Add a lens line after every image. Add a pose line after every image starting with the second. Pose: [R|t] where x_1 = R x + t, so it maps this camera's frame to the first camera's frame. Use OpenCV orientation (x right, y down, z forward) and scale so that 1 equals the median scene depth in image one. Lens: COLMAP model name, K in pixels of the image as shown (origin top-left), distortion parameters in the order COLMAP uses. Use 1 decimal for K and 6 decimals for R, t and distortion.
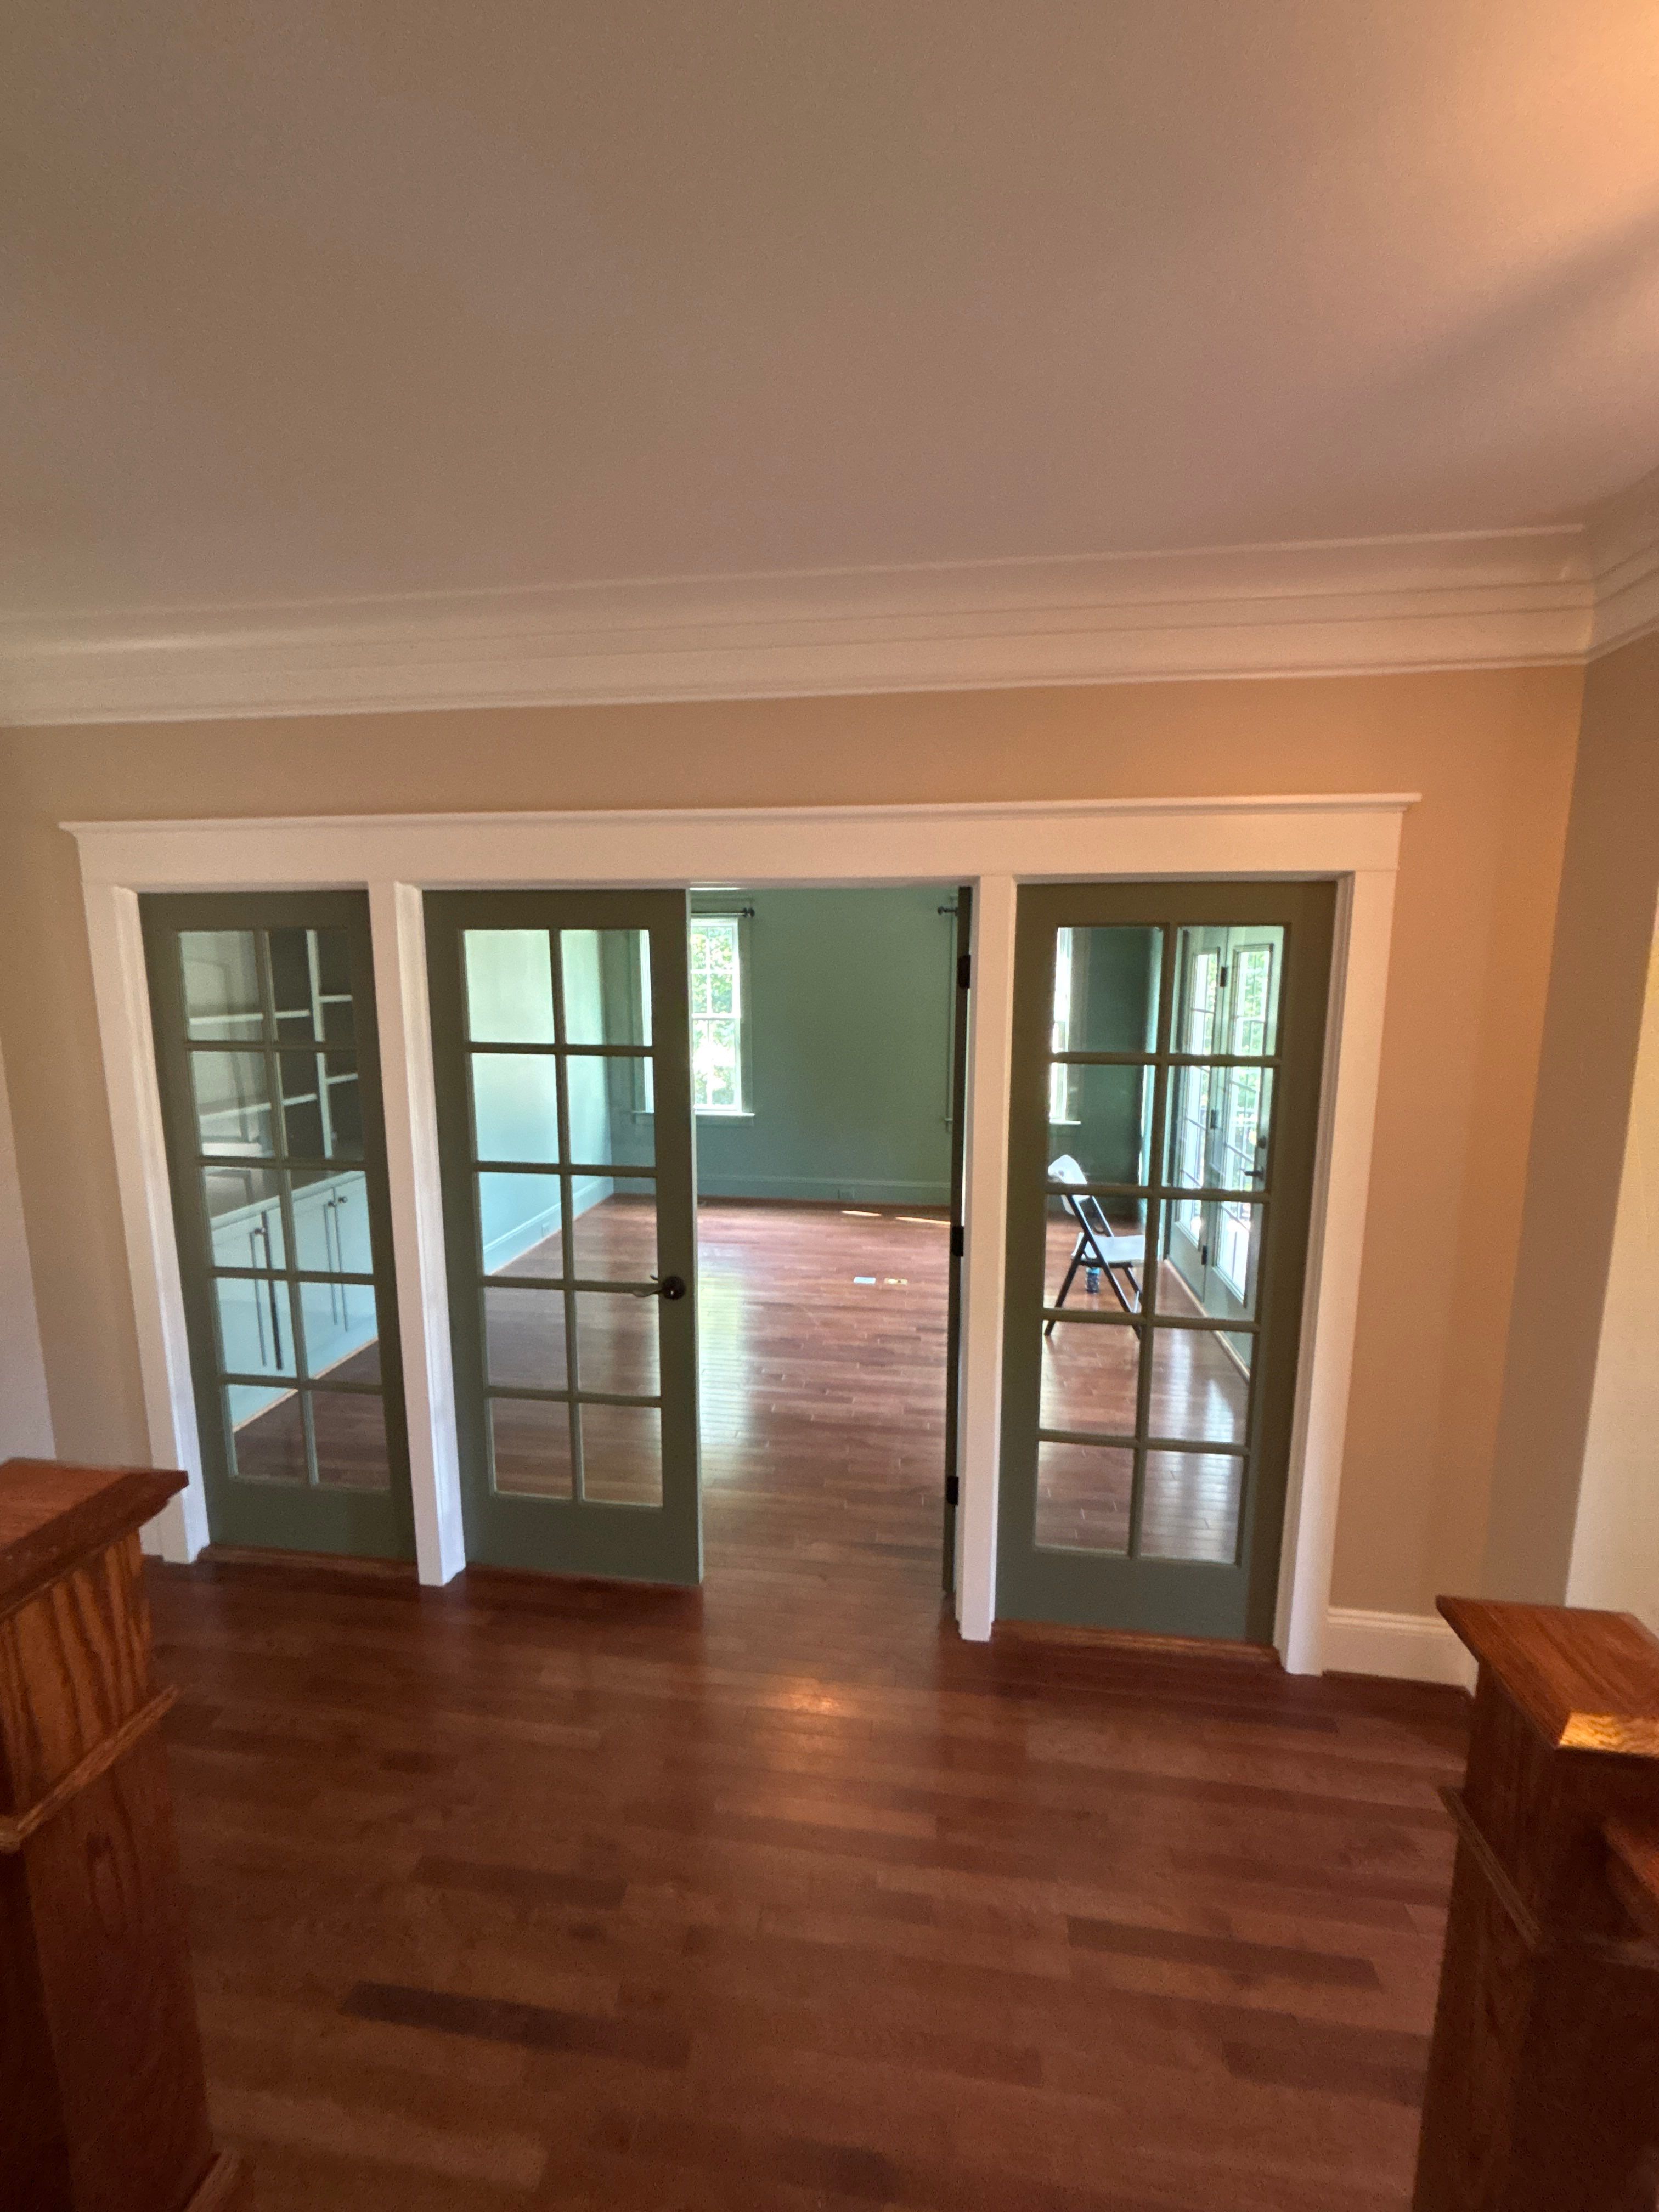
lens RADIAL K [[906.5, 0, 829.5], [0, 906.5, 1106.0], [0, 0, 1]] dist [-0.001346, -0.000180]
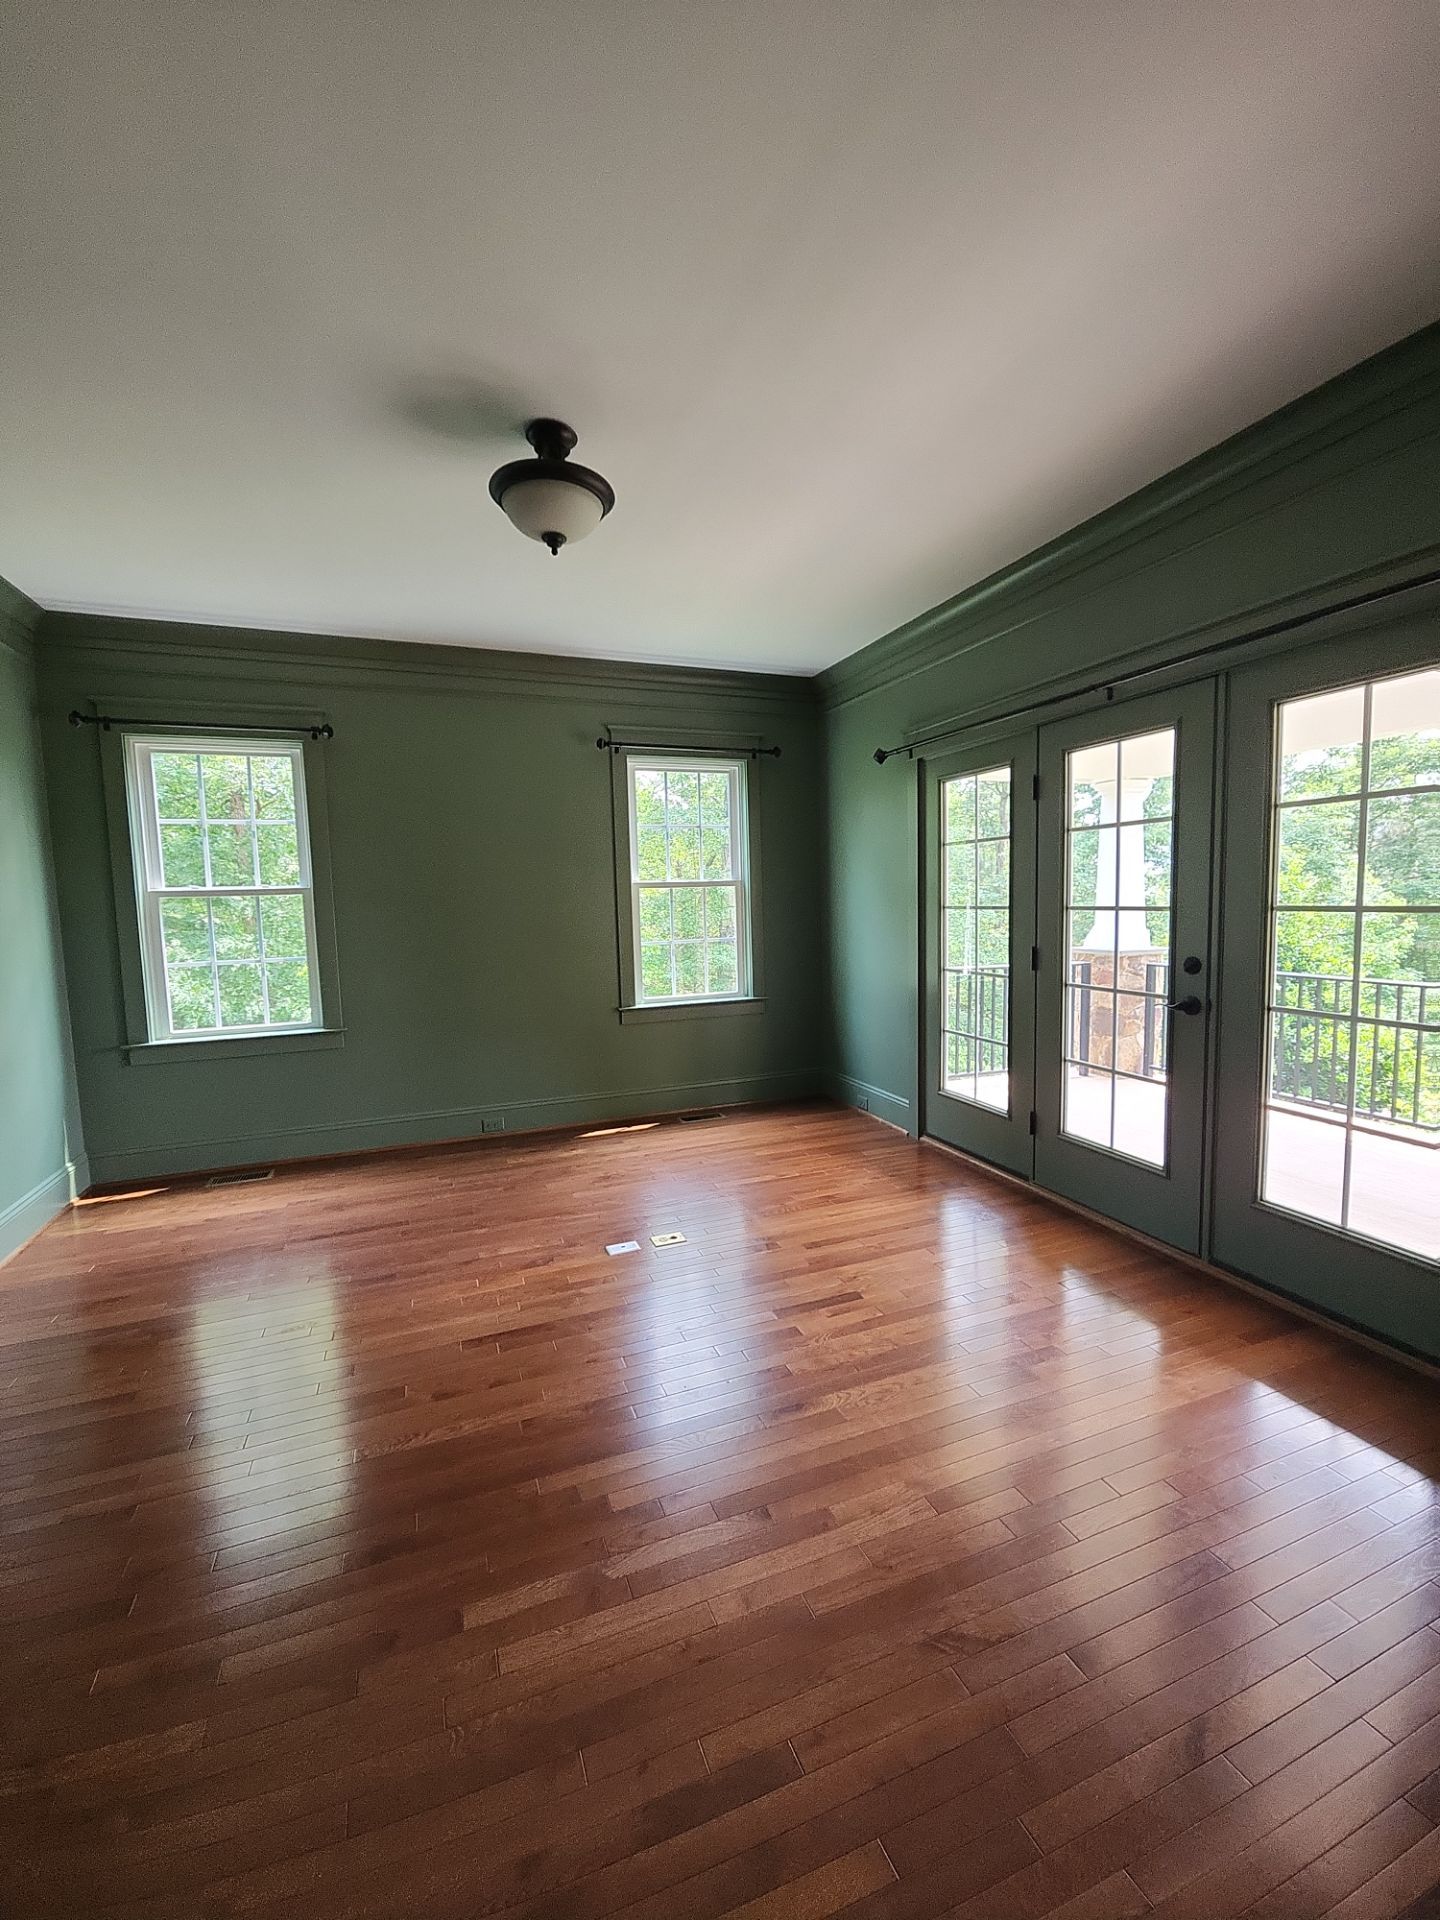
lens RADIAL K [[786.8, 0, 720.0], [0, 786.8, 960.0], [0, 0, 1]] dist [-0.001346, -0.000180]
pose [[0.867690, -0.063305, 0.493058, -0.171708], [0.102315, 0.993365, -0.052514, 0.024477], [-0.486462, 0.096013, 0.868410, 0.469937]]
